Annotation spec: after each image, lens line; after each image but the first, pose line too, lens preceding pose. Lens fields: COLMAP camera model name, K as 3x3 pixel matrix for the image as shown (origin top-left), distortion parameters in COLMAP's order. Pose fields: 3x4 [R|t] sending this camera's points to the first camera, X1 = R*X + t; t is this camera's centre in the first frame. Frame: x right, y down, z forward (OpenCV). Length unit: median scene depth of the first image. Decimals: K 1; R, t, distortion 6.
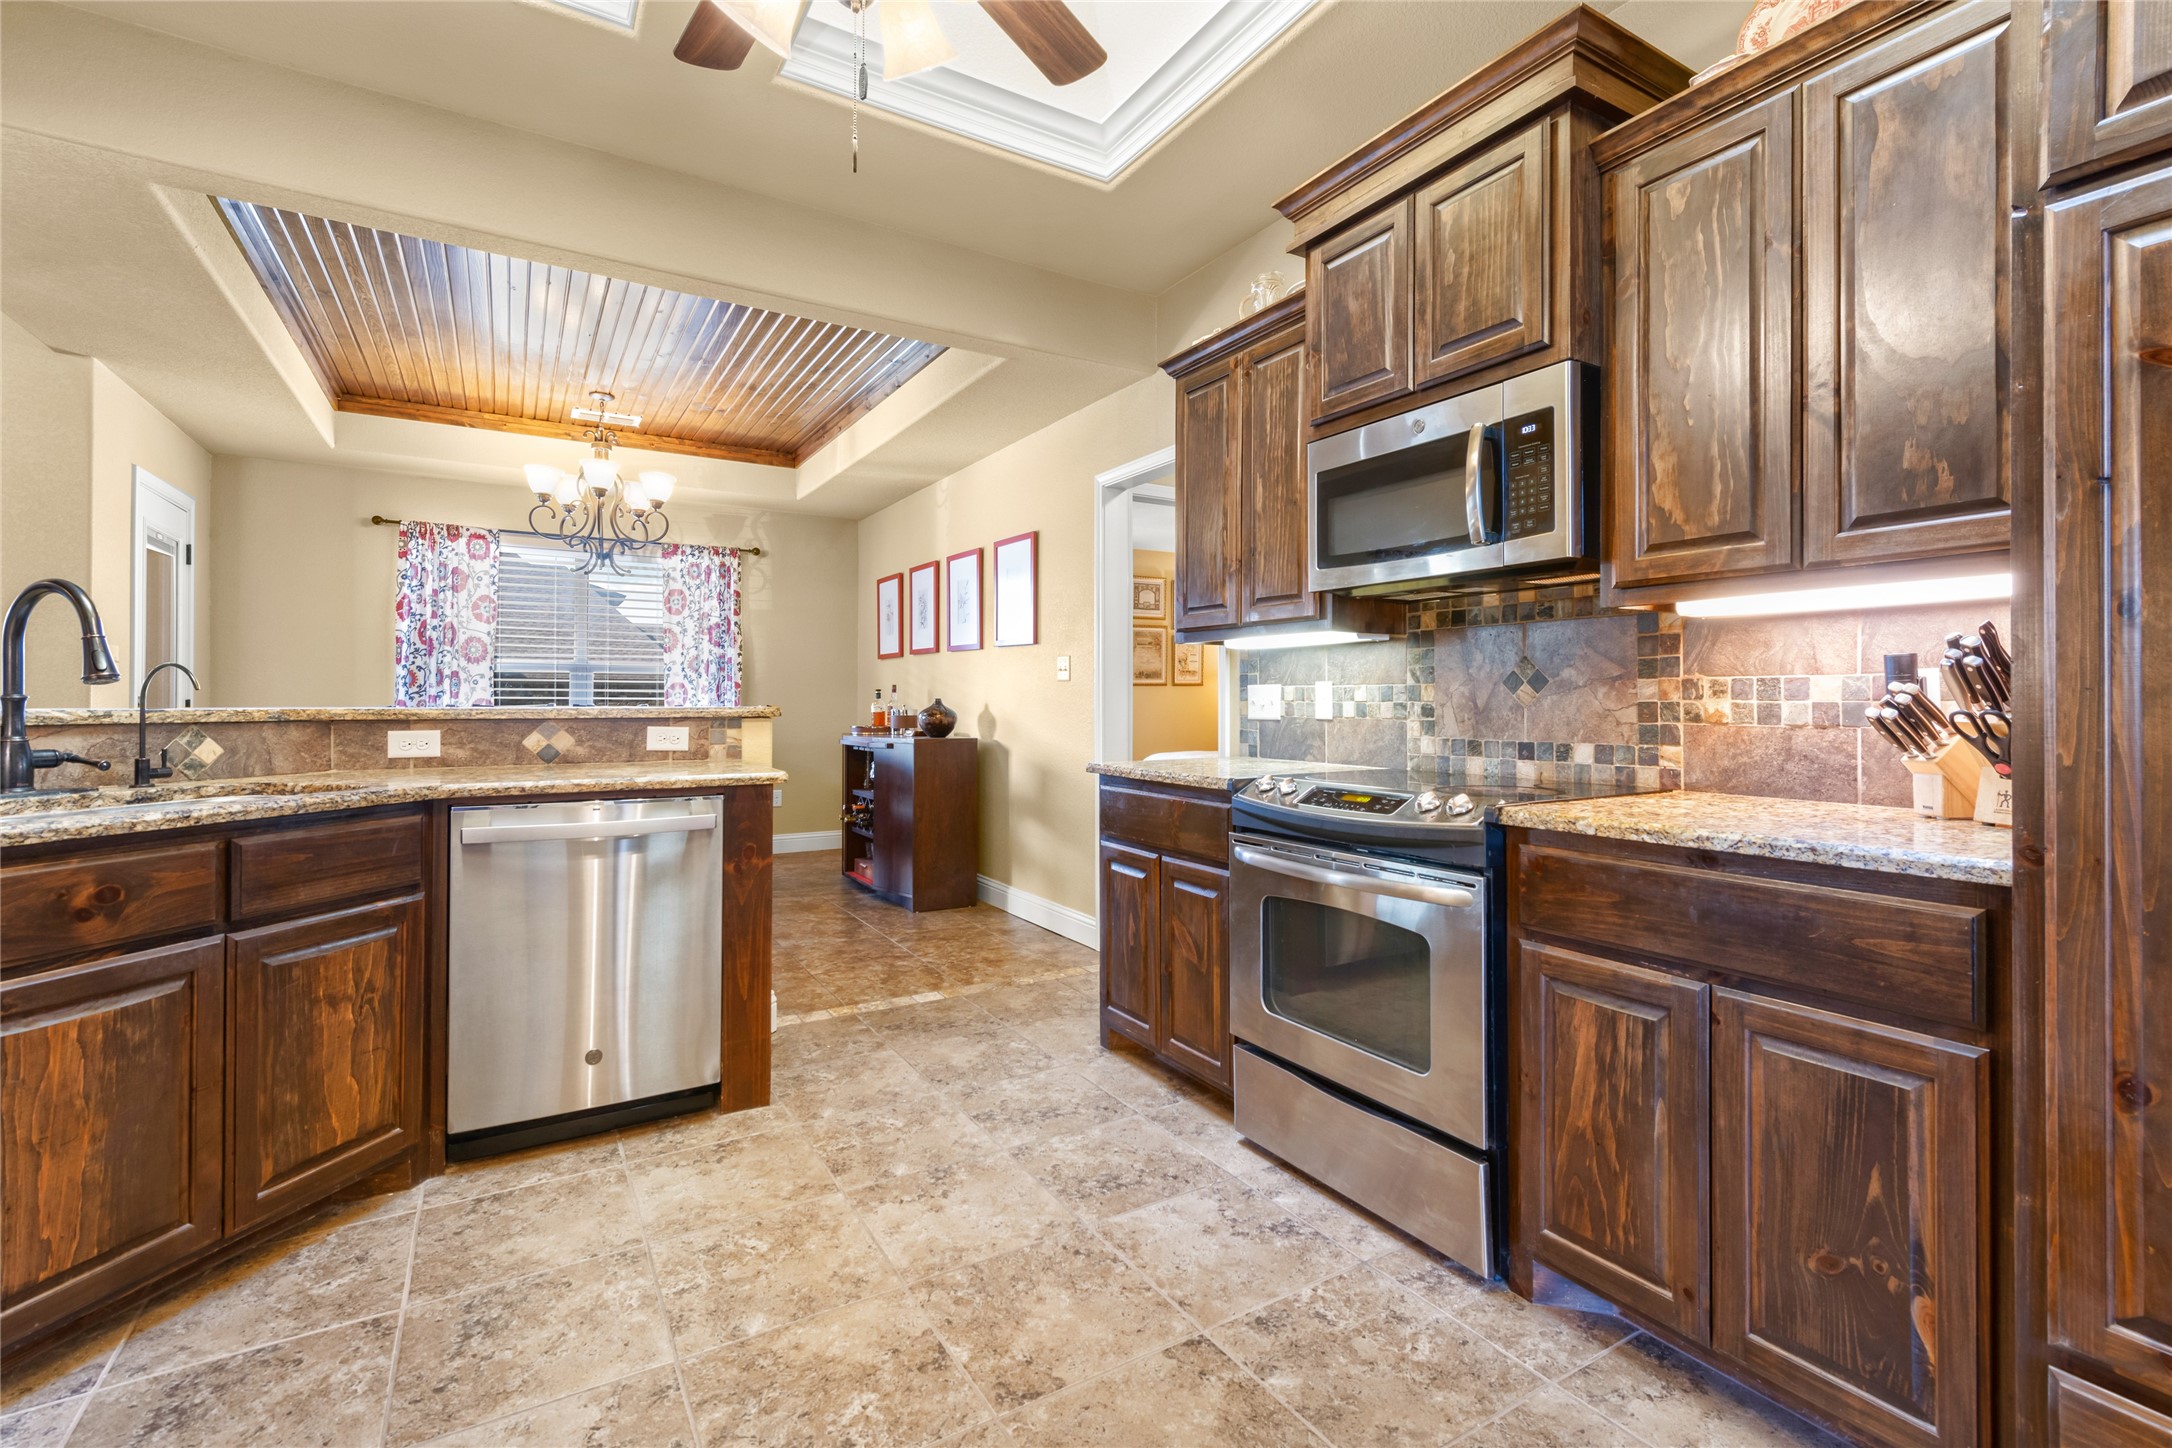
lens RADIAL K [[975.8, 0, 1106.6], [0, 975.8, 691.9], [0, 0, 1]] dist [0.008516, -0.000799]
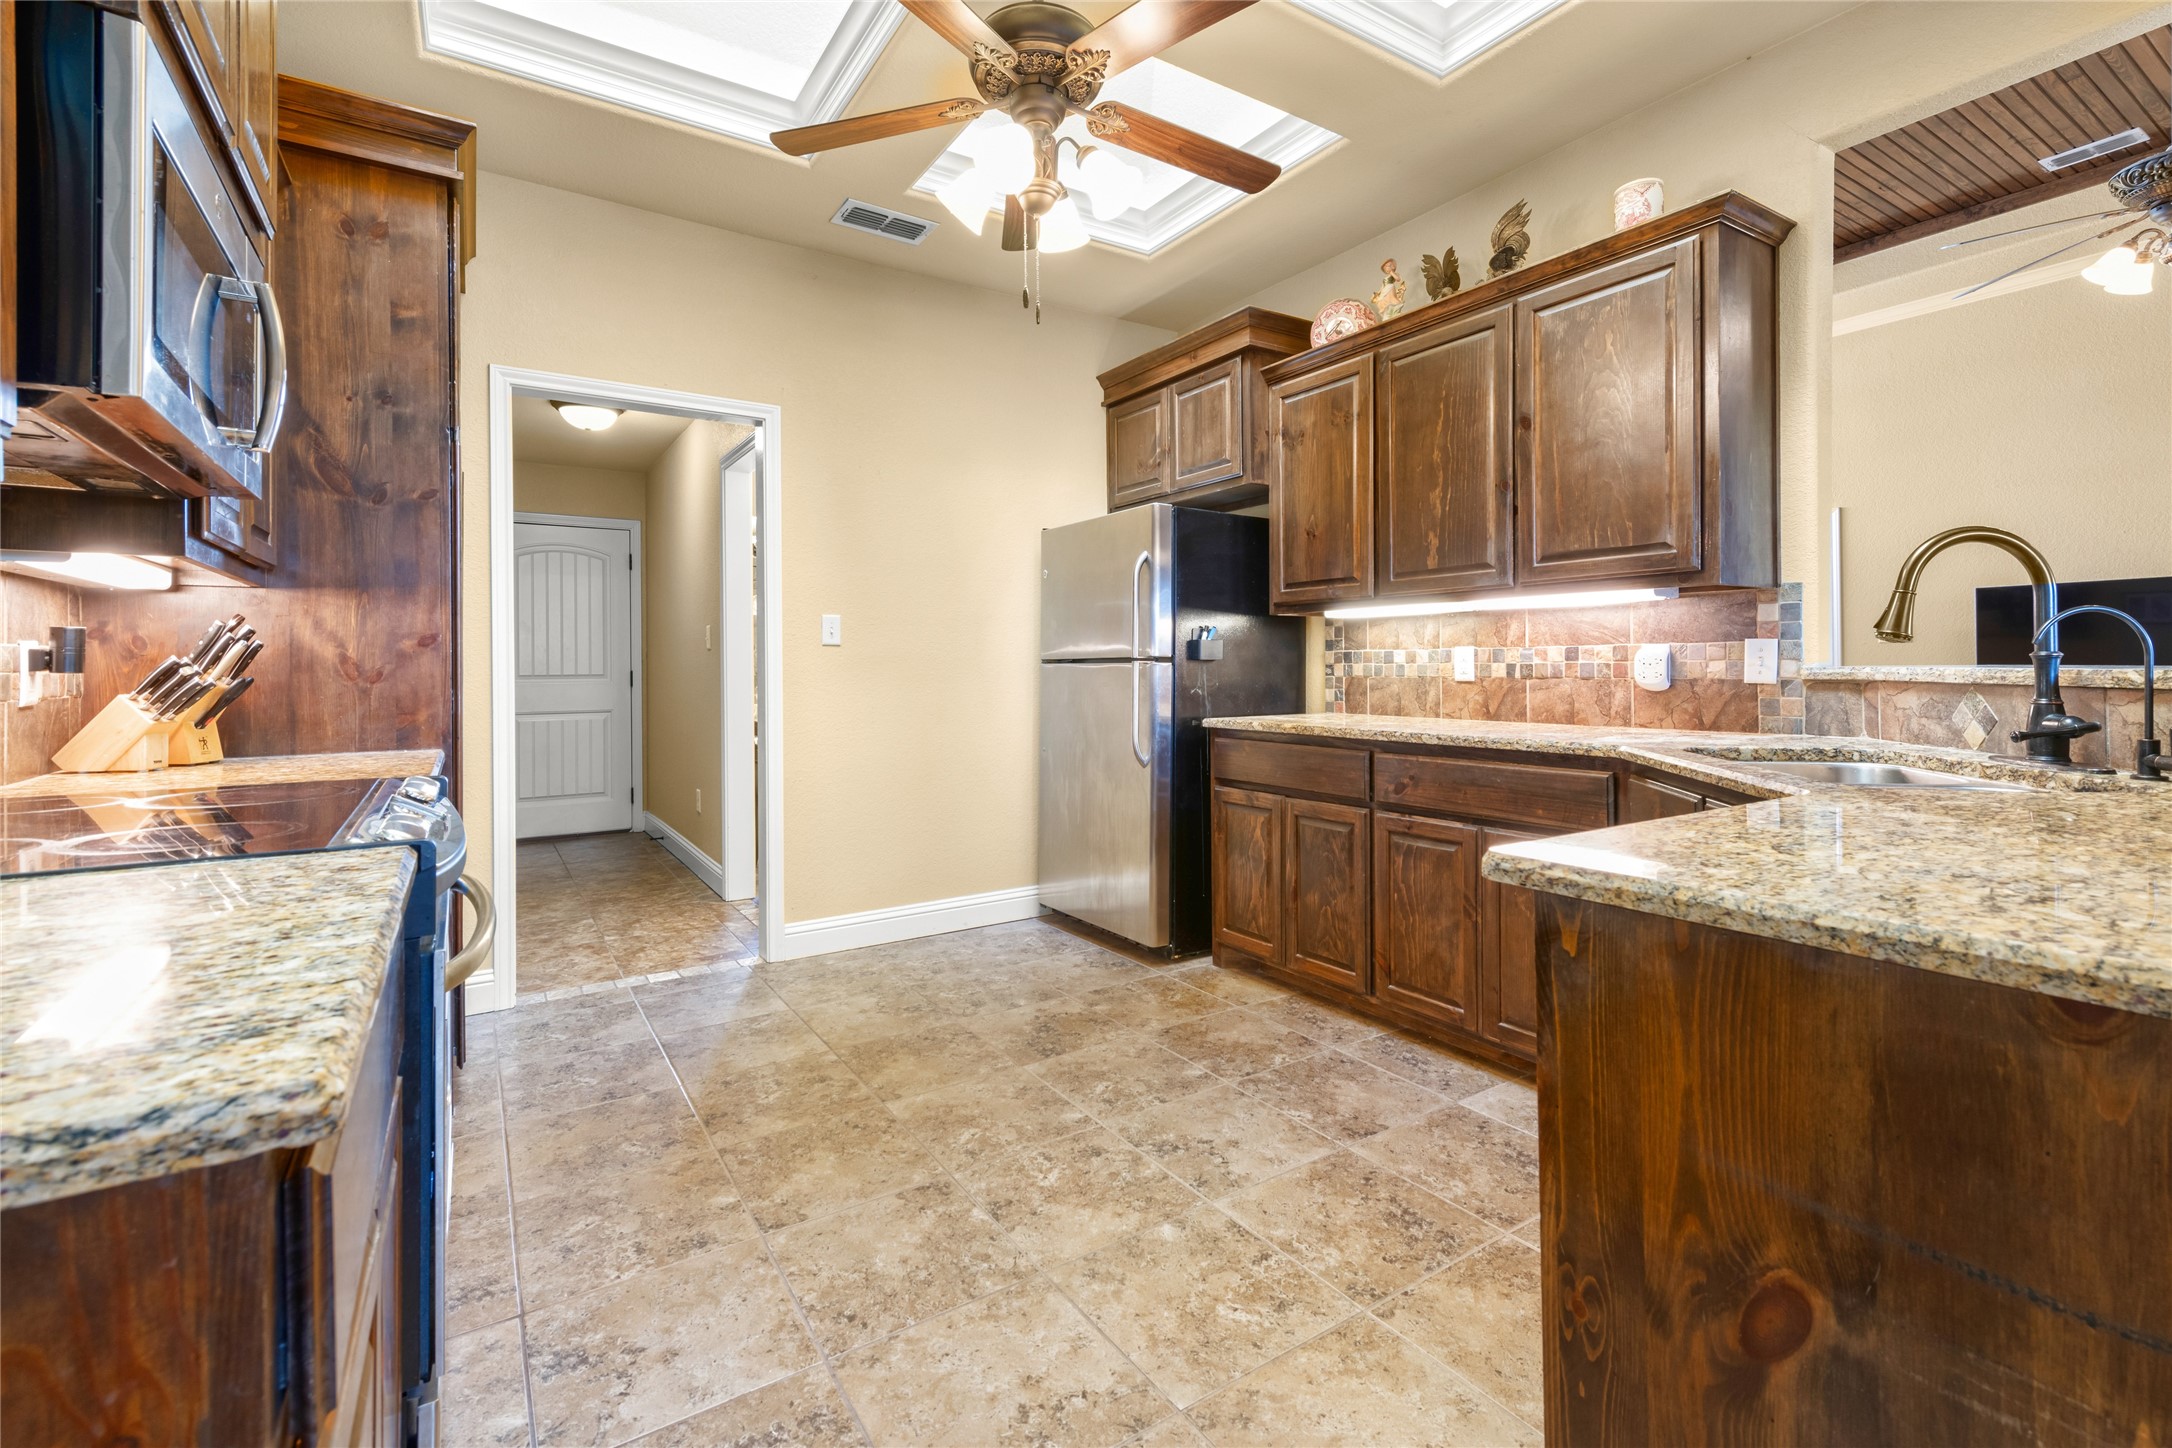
lens RADIAL K [[961.8, 0, 1088.9], [0, 961.8, 666.2], [0, 0, 1]] dist [0.003901, -0.000063]
pose [[-0.999722, 0.006064, -0.022804, -0.169012], [0.006272, 0.999939, -0.009041, 0.013952], [0.022748, -0.009182, -0.999699, 1.417427]]
